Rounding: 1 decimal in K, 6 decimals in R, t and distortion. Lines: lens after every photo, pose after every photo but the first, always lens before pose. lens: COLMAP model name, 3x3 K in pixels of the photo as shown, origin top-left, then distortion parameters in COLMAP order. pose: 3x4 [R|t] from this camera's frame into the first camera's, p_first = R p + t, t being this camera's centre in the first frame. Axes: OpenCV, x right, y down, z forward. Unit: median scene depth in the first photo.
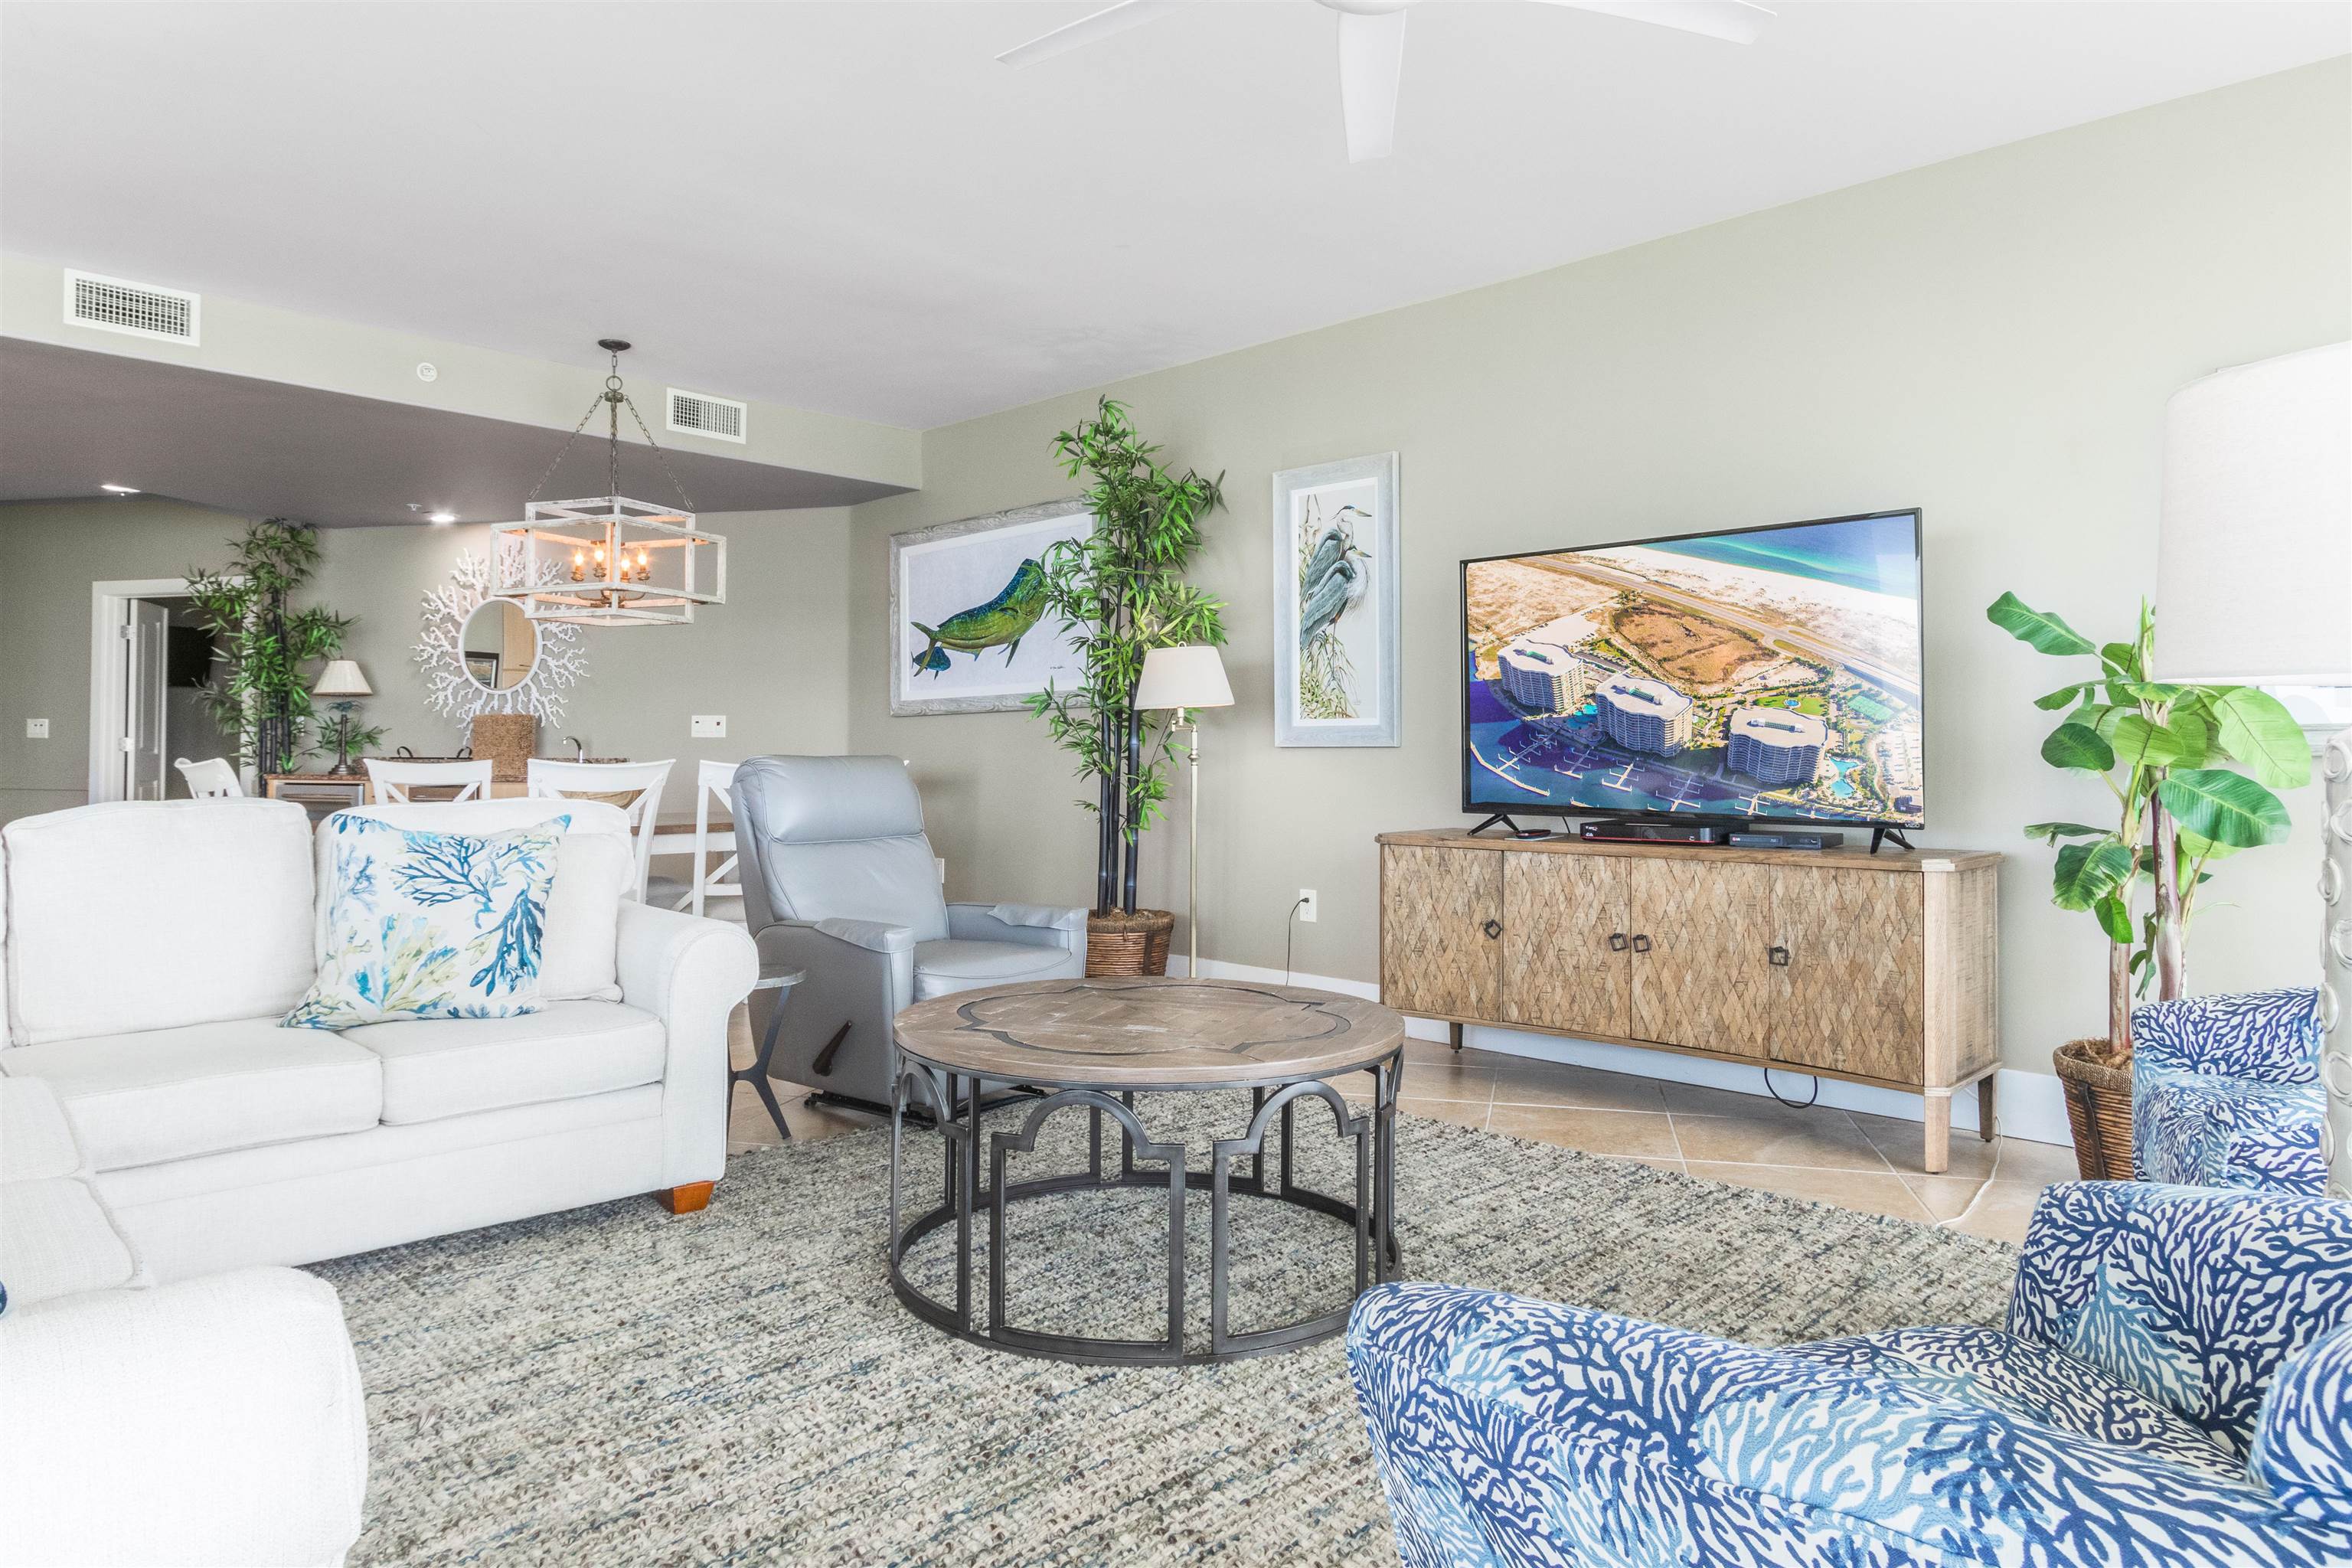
lens RADIAL K [[1433.7, 0, 1158.9], [0, 1433.7, 758.4], [0, 0, 1]] dist [-0.001919, 0.002528]
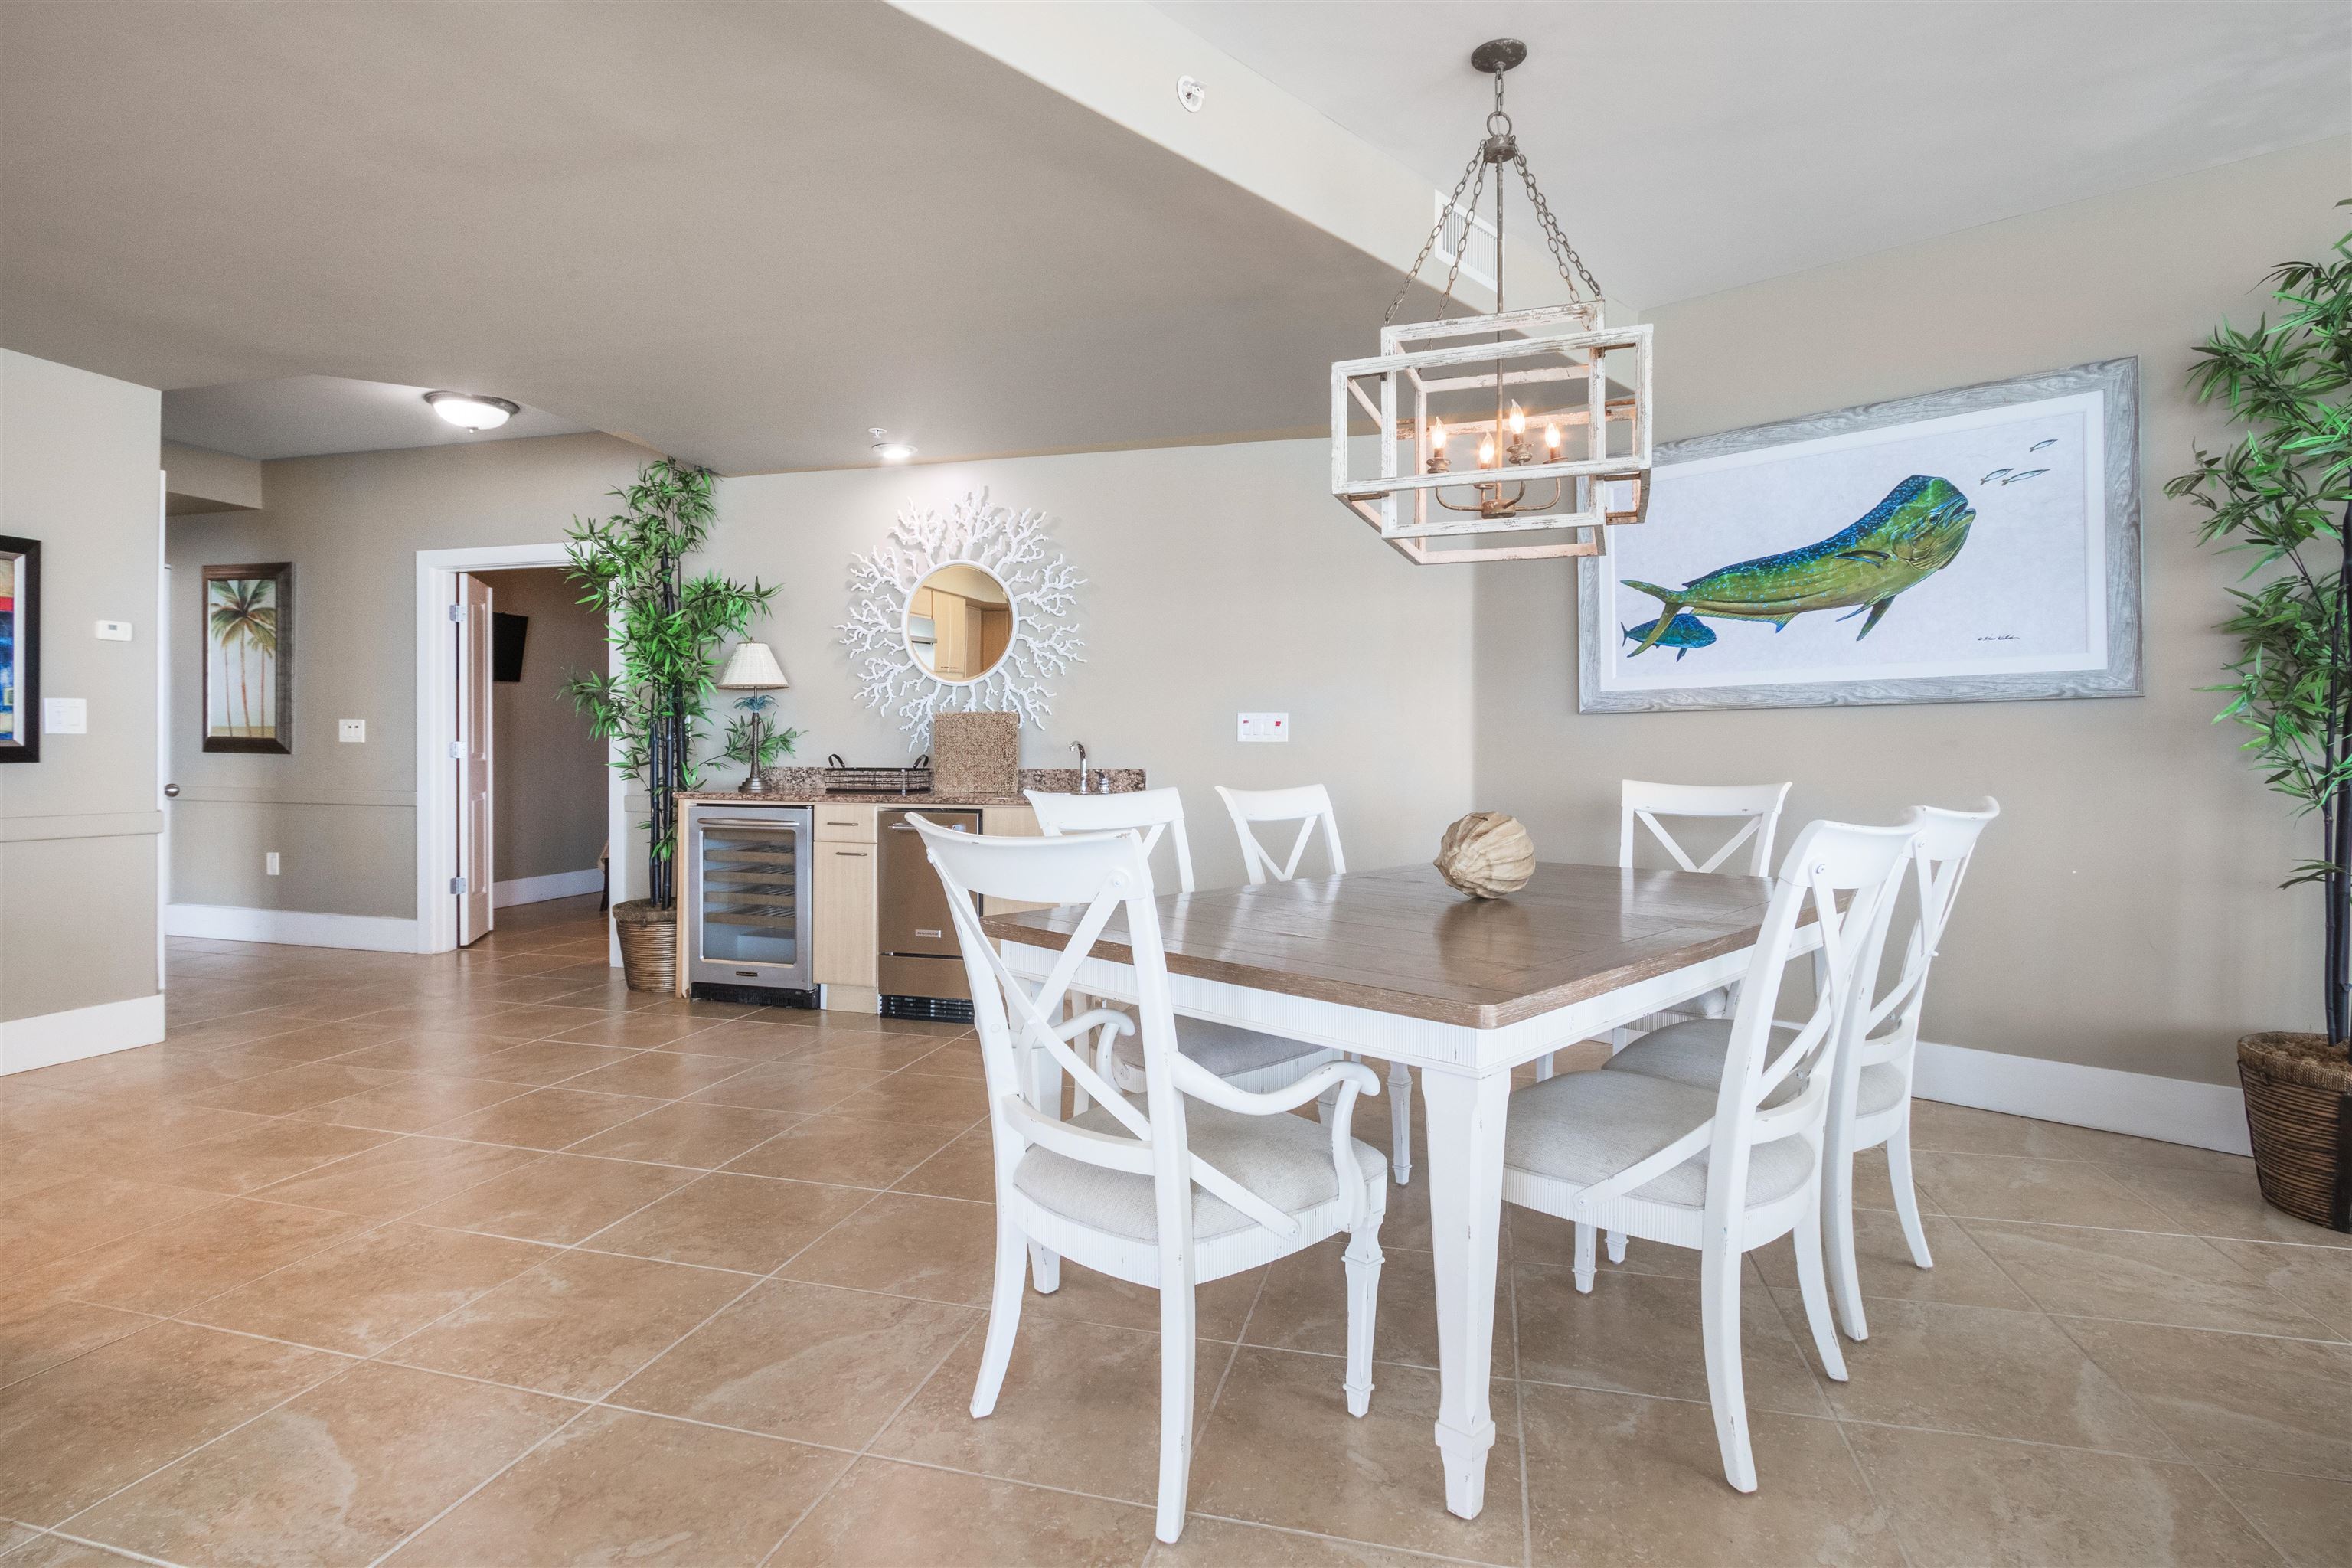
lens RADIAL K [[1205.1, 0, 1176.3], [0, 1205.1, 770.1], [0, 0, 1]] dist [-0.024431, 0.001012]
pose [[0.999992, -0.001255, -0.003755, -0.343643], [0.001316, 0.999868, 0.016205, -0.009981], [0.003734, -0.016210, 0.999862, 0.356226]]
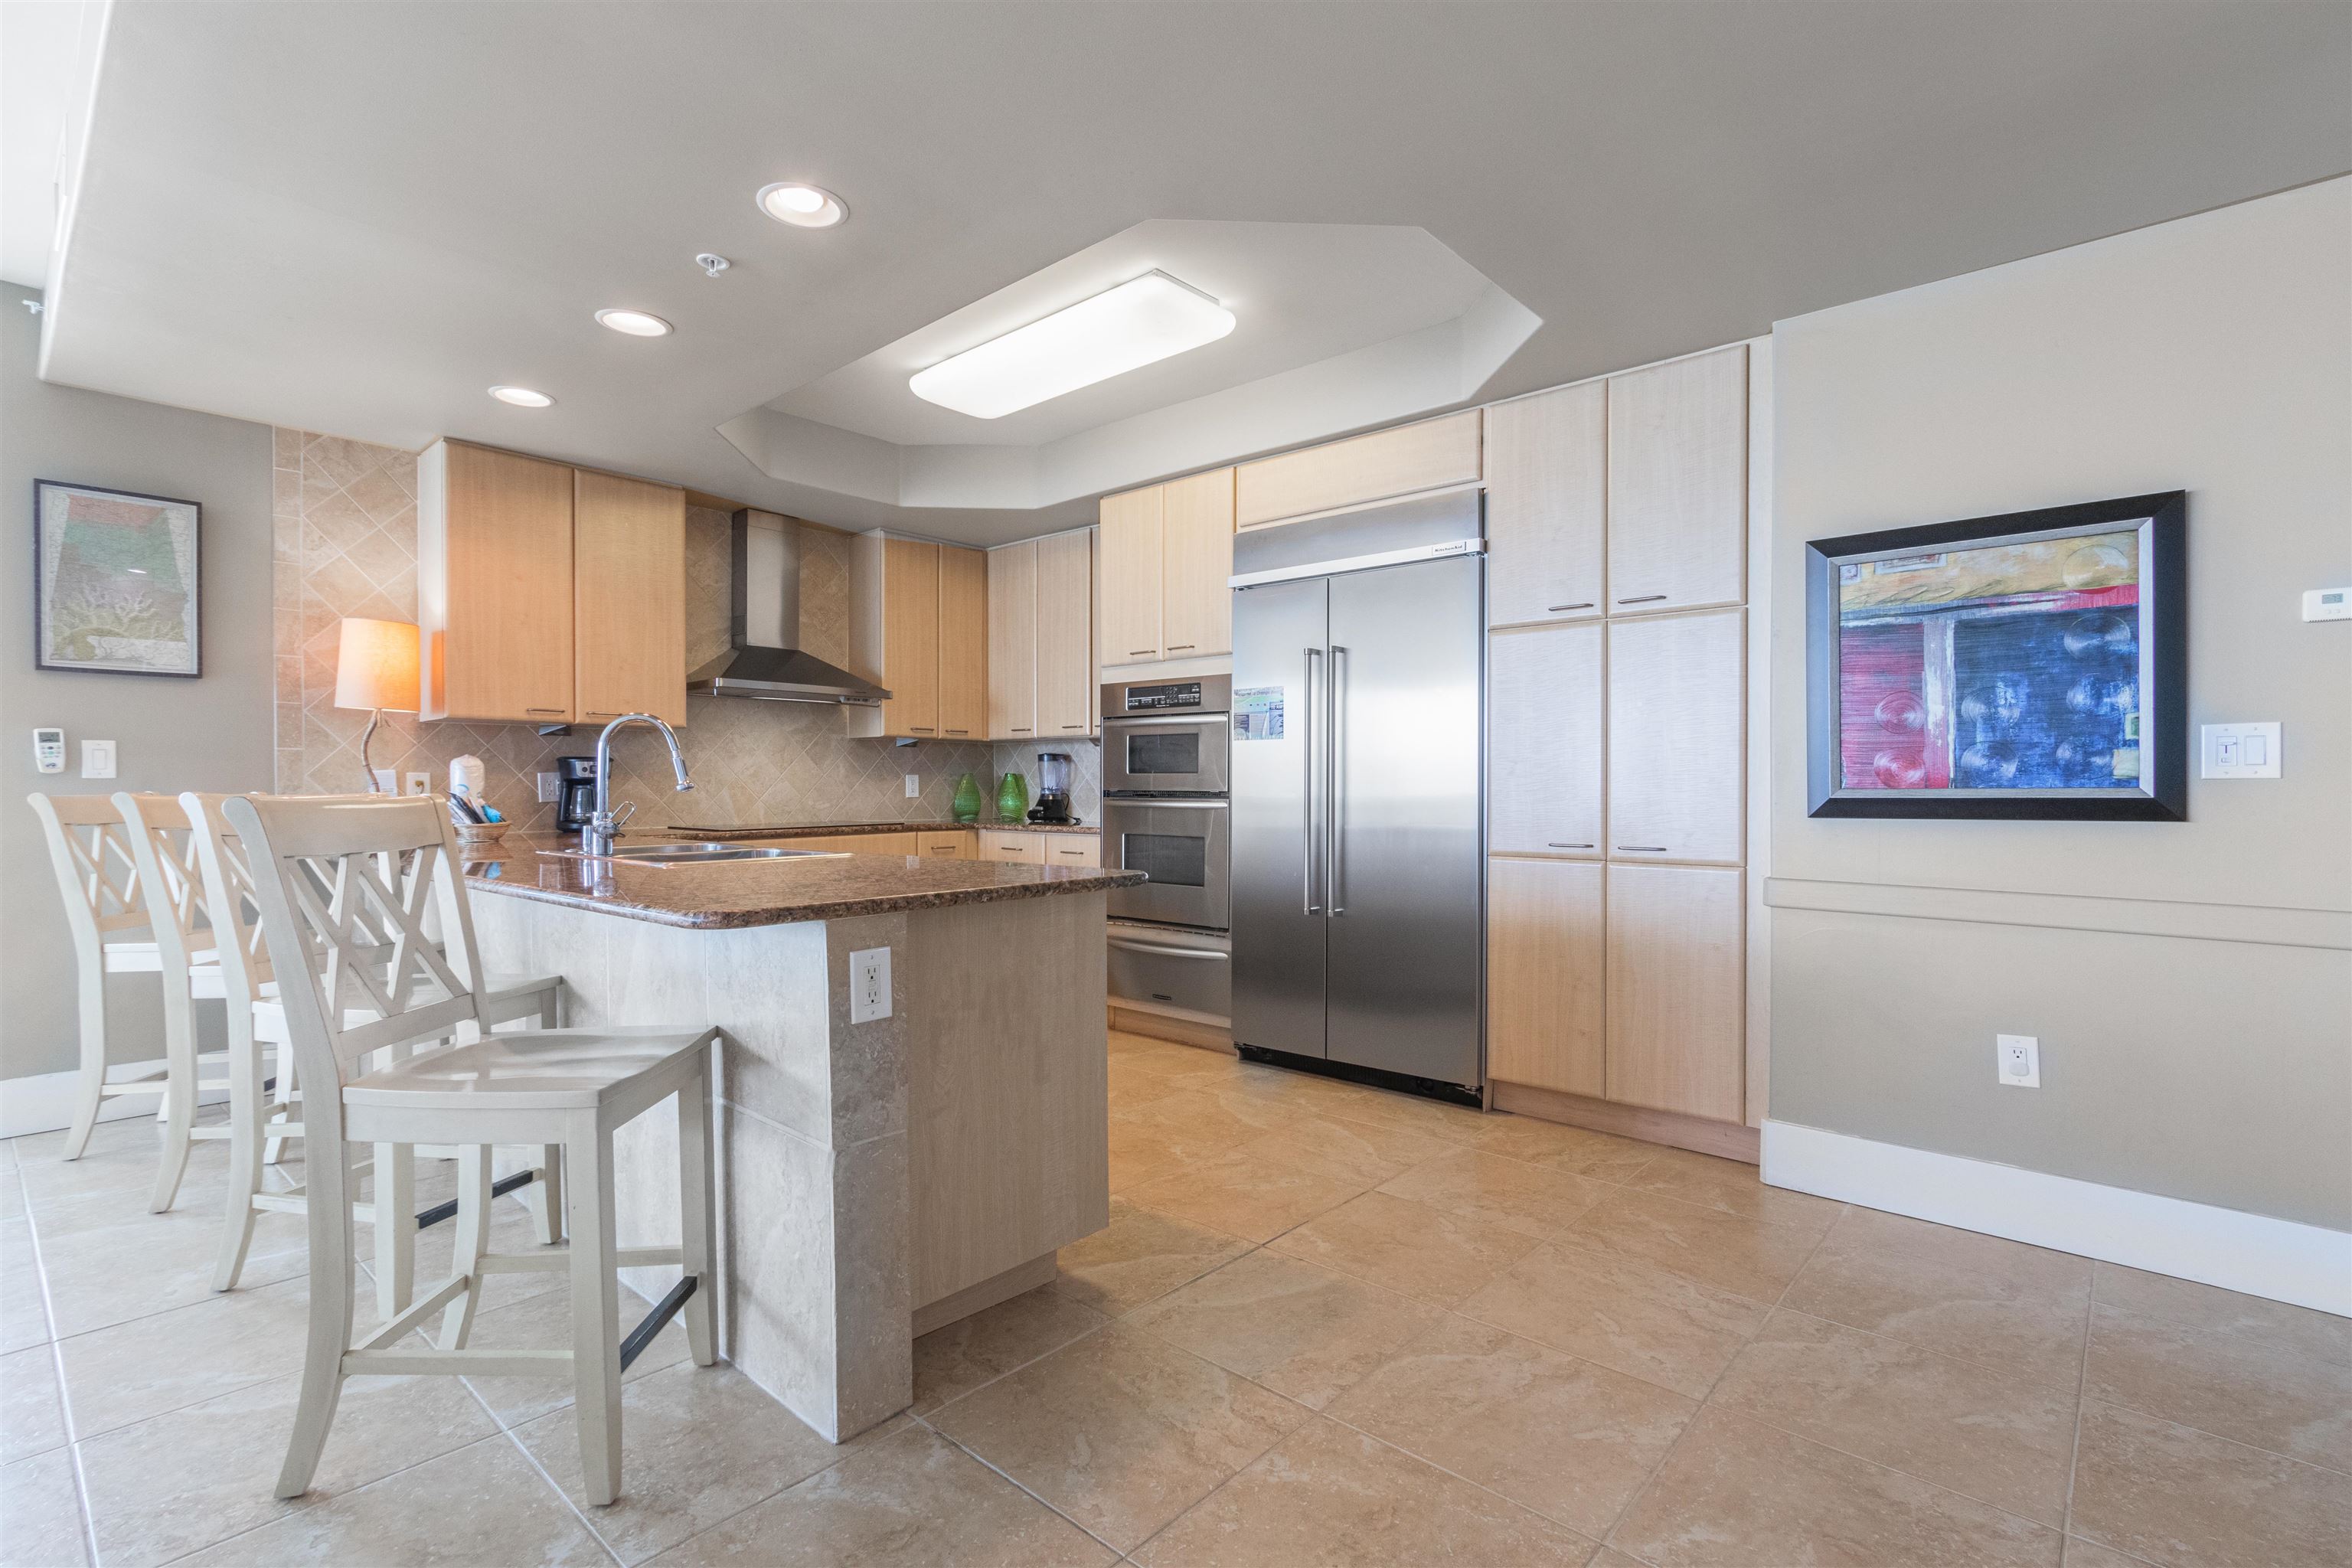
lens RADIAL K [[1099.4, 0, 1163.5], [0, 1099.4, 798.2], [0, 0, 1]] dist [0.003007, 0.000393]
pose [[-0.468788, 0.007544, -0.883278, -0.416967], [-0.000706, 0.999960, 0.008915, -0.015206], [0.883310, 0.004803, -0.468764, 0.757477]]
